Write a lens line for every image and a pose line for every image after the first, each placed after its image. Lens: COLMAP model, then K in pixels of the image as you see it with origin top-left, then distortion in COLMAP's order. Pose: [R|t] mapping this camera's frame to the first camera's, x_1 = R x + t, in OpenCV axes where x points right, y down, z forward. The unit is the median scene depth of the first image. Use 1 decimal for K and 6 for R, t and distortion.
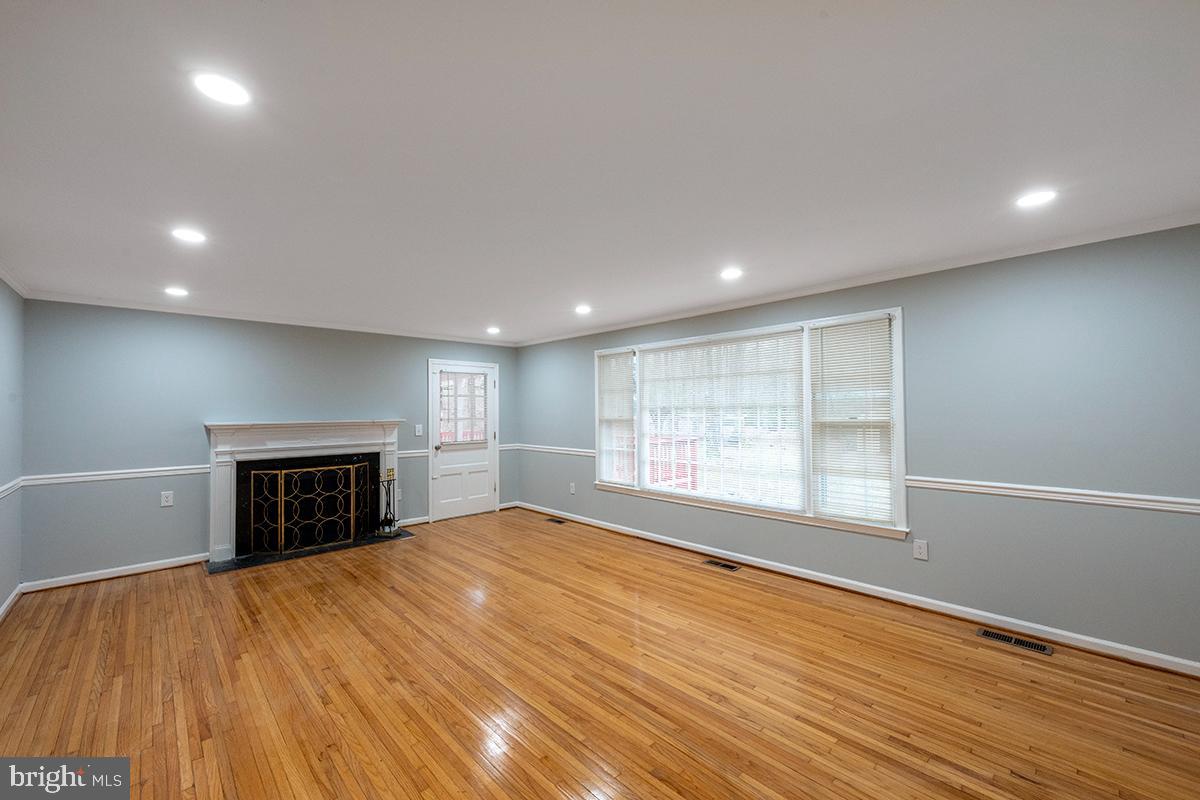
lens RADIAL K [[473.7, 0, 598.4], [0, 473.7, 403.1], [0, 0, 1]] dist [0.000853, 0.000299]
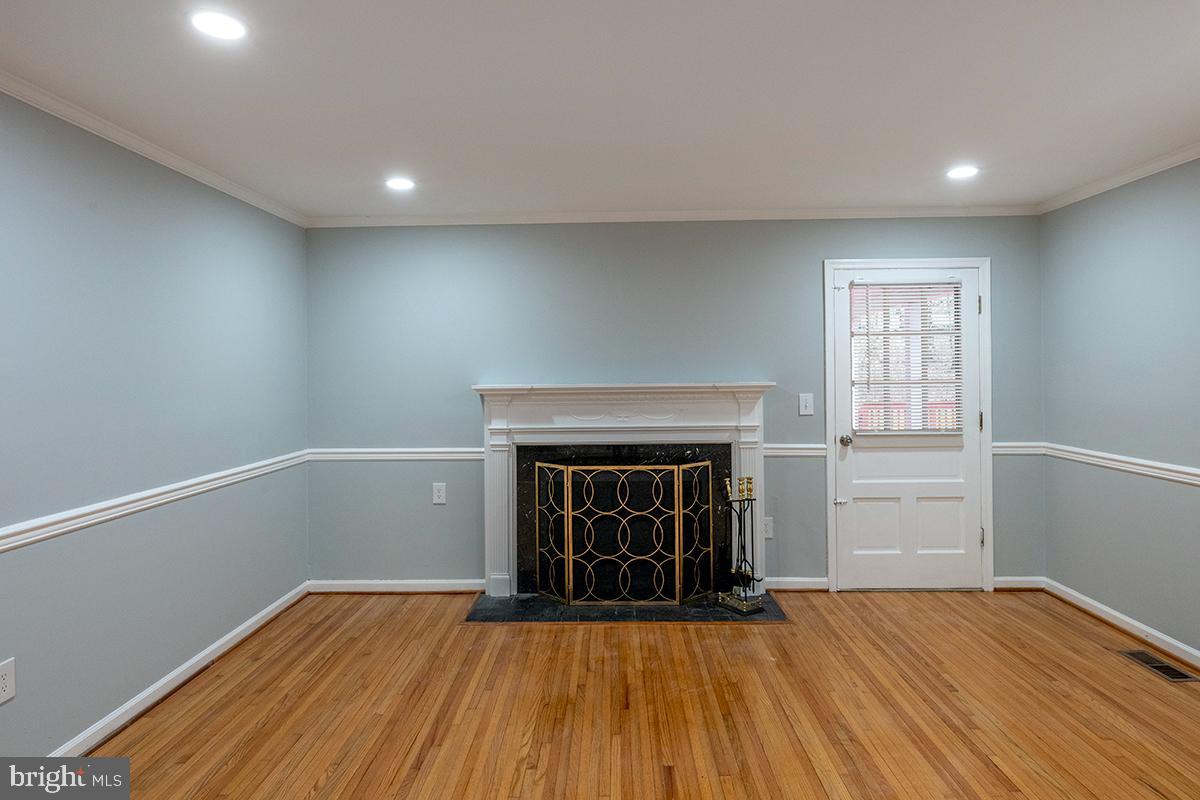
lens RADIAL K [[682.9, 0, 598.4], [0, 682.9, 369.1], [0, 0, 1]] dist [-0.004520, 0.002203]
pose [[0.707831, 0.000215, -0.706382, -0.030058], [0.016136, 0.999734, 0.016473, 0.005795], [0.706198, -0.023058, 0.707639, 0.423057]]
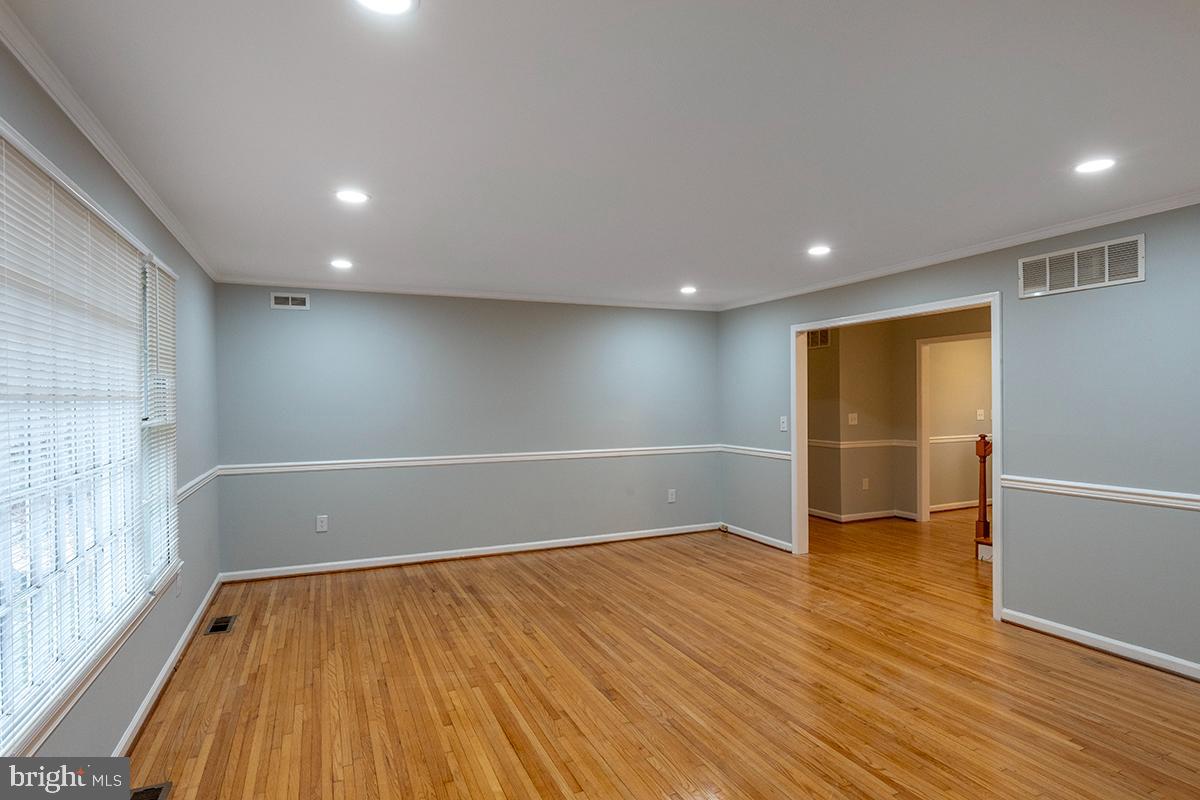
lens RADIAL K [[631.4, 0, 598.2], [0, 631.4, 402.8], [0, 0, 1]] dist [-0.001956, 0.000409]
pose [[-0.942616, 0.015226, 0.333531, -0.241240], [0.011488, 0.999847, -0.013179, 0.021507], [-0.333680, -0.008591, -0.942647, 1.247302]]
